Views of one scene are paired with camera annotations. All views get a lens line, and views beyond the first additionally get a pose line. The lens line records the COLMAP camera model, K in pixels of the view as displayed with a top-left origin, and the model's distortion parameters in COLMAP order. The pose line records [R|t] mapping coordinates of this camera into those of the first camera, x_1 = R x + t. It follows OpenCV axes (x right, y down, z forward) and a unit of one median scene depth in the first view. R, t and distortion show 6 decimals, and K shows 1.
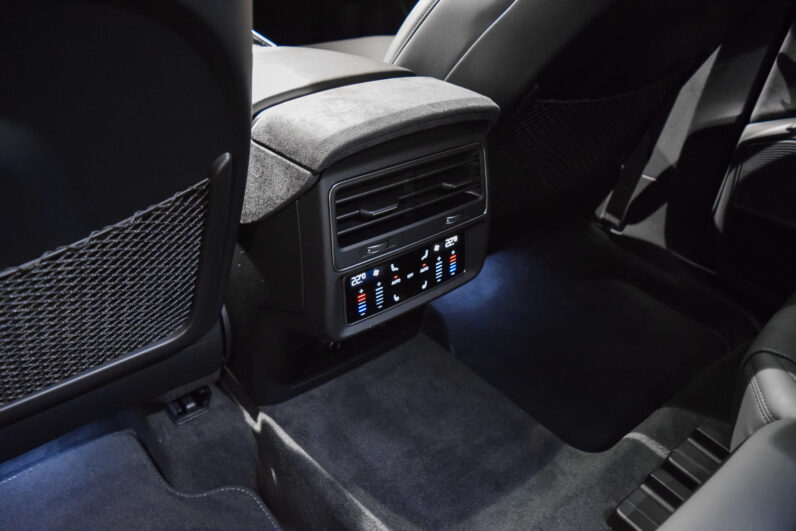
lens RADIAL K [[617.3, 0, 398.0], [0, 617.3, 265.5], [0, 0, 1]] dist [-0.093687, 0.013347]
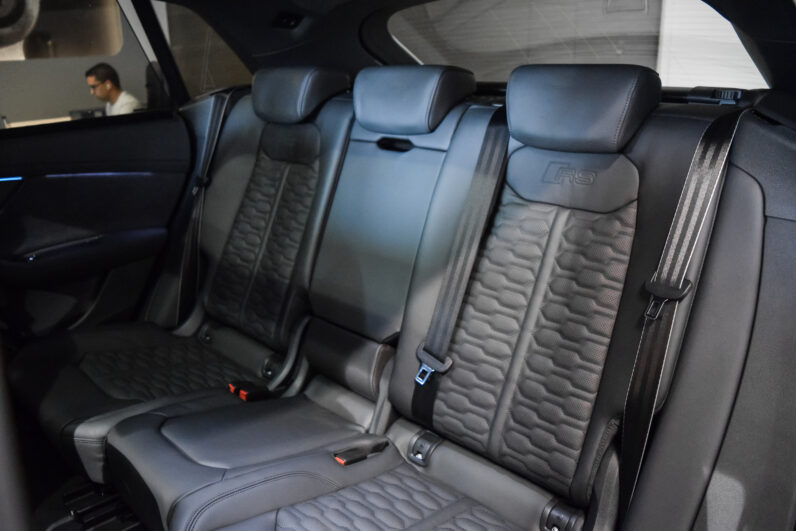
lens RADIAL K [[623.3, 0, 398.0], [0, 623.3, 265.5], [0, 0, 1]] dist [-0.085879, 0.008436]
pose [[-0.117900, -0.370191, 0.921444, -0.584733], [0.560064, 0.741462, 0.369544, -0.190779], [-0.820017, 0.559636, 0.119912, -0.185727]]
